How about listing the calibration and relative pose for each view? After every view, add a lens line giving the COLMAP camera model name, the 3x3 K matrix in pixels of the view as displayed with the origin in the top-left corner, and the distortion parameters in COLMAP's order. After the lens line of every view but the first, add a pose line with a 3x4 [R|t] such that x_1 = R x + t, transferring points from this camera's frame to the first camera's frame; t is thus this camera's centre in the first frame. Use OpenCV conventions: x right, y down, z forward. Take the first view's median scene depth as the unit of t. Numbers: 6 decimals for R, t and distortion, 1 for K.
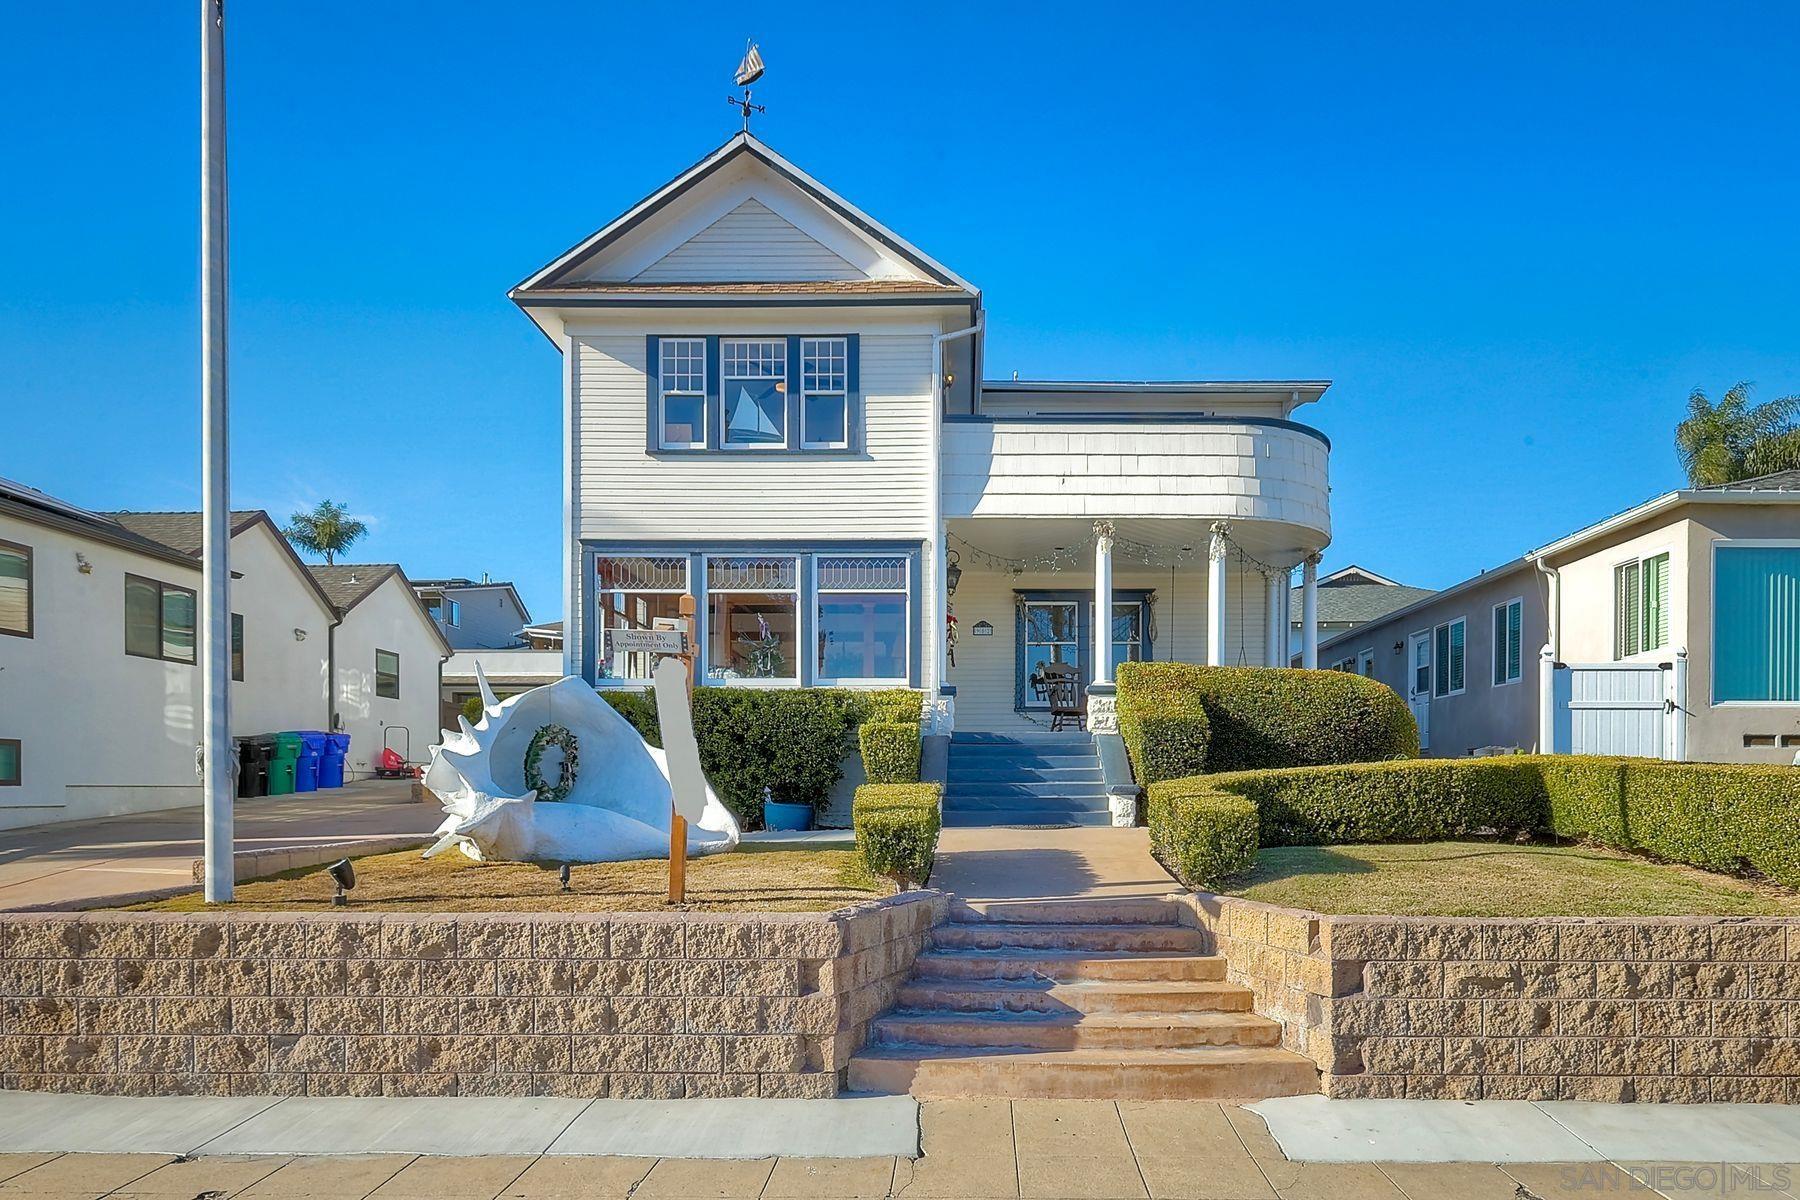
lens RADIAL K [[1091.7, 0, 902.3], [0, 1091.7, 808.7], [0, 0, 1]] dist [0.004298, 0.000001]
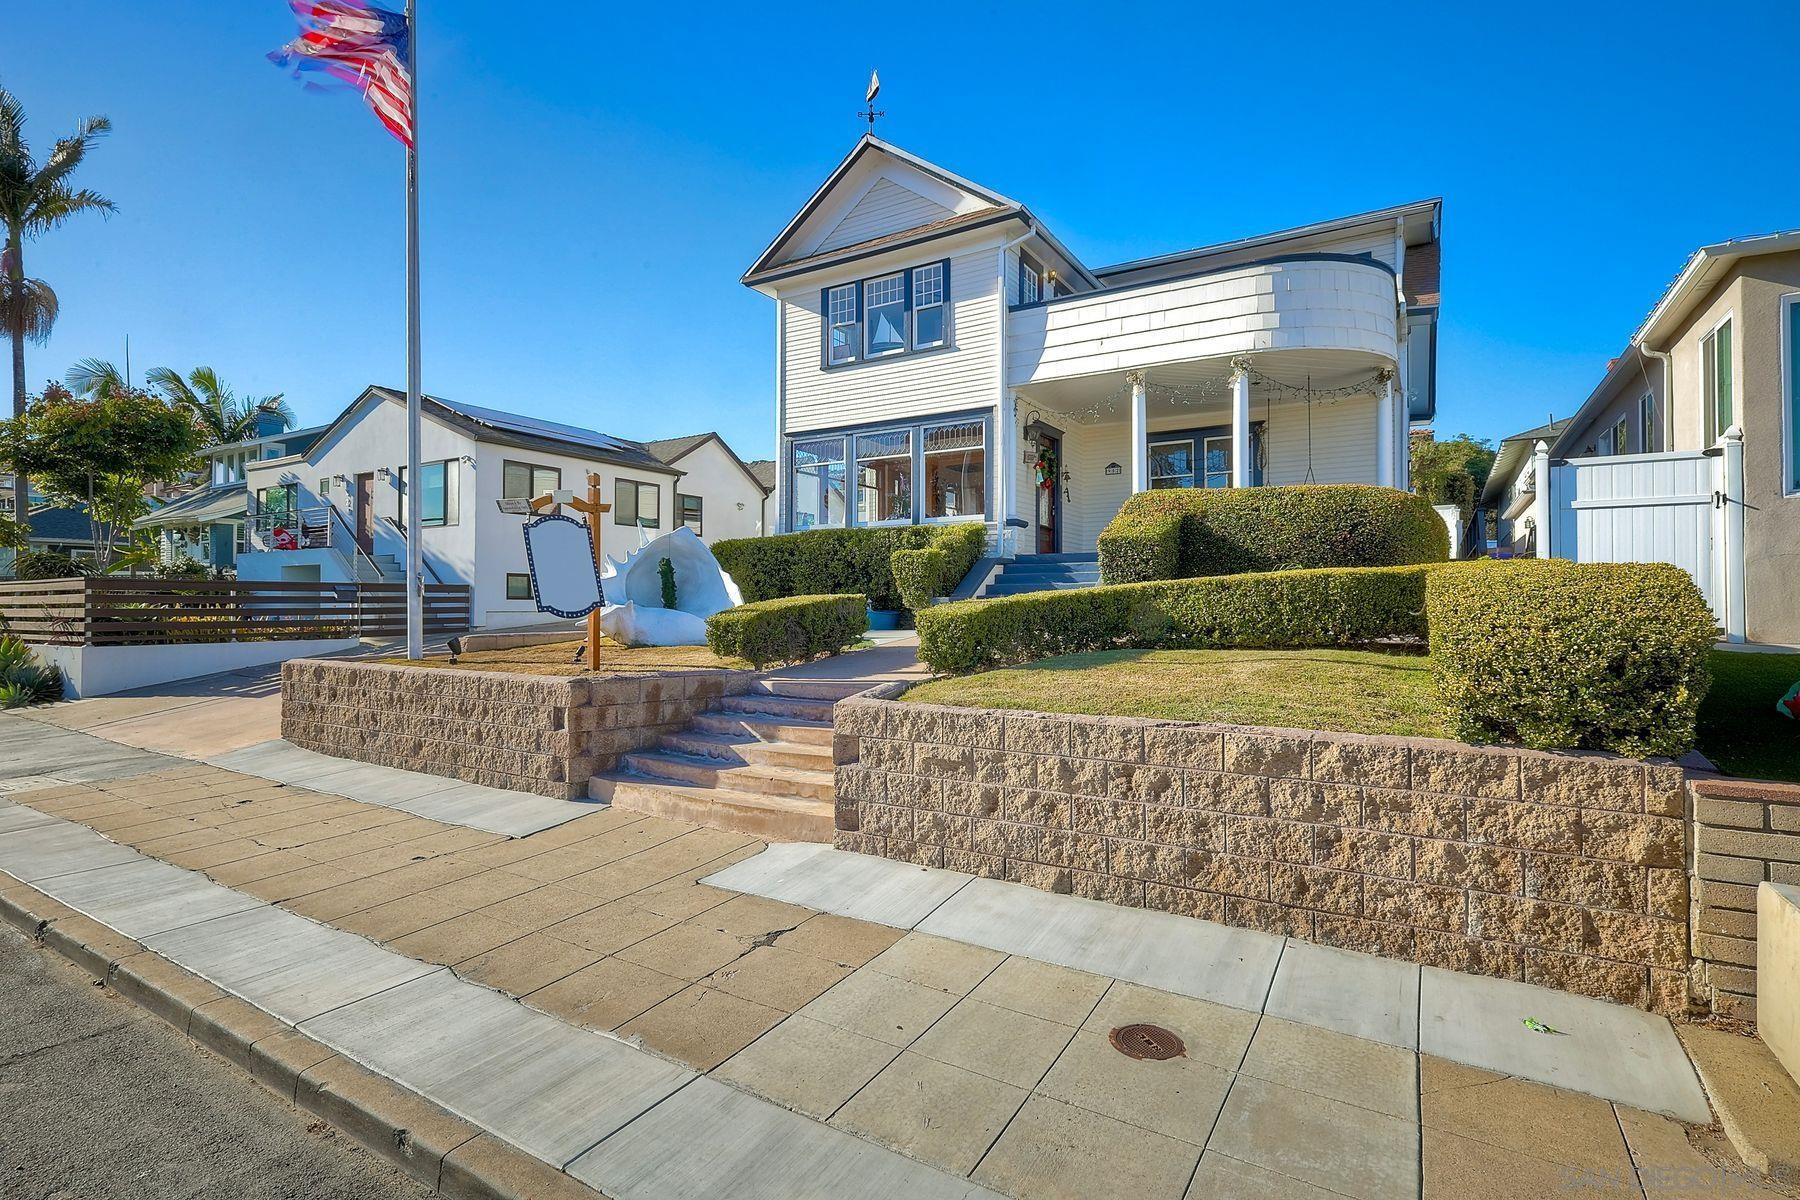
lens RADIAL K [[834.5, 0, 900.0], [0, 834.5, 600.0], [0, 0, 1]] dist [0.003264, -0.000025]
pose [[0.862646, -0.003045, -0.505798, 0.870712], [-0.009874, 0.999690, -0.022859, 0.009973], [0.505711, 0.024714, 0.862349, 0.219273]]
